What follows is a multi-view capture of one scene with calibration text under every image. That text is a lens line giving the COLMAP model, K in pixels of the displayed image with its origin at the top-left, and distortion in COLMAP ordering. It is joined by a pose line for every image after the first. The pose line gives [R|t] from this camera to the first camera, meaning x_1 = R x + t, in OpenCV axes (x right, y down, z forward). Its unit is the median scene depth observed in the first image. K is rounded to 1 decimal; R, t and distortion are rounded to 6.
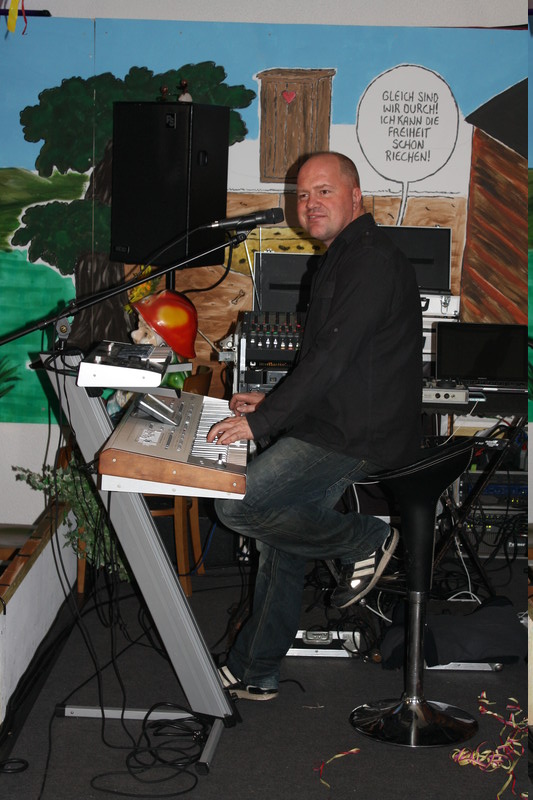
lens RADIAL K [[1448.0, 0, 266.4], [0, 1448.0, 399.8], [0, 0, 1]] dist [-0.066519, 0.000000]
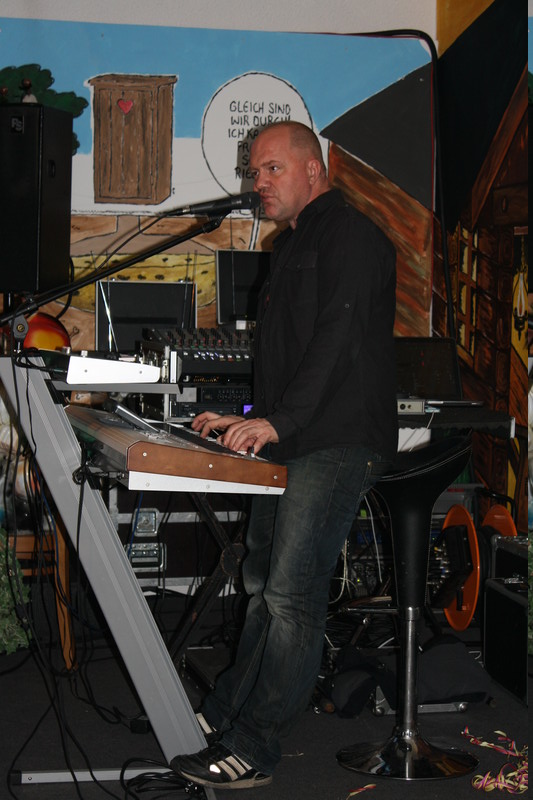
lens RADIAL K [[1775.4, 0, 266.6], [0, 1775.4, 400.2], [0, 0, 1]] dist [-0.036562, 0.000000]
pose [[0.962579, -0.024886, 0.269856, -0.198467], [0.049019, 0.995338, -0.083062, 0.062603], [-0.266531, 0.093182, 0.959311, -0.042263]]
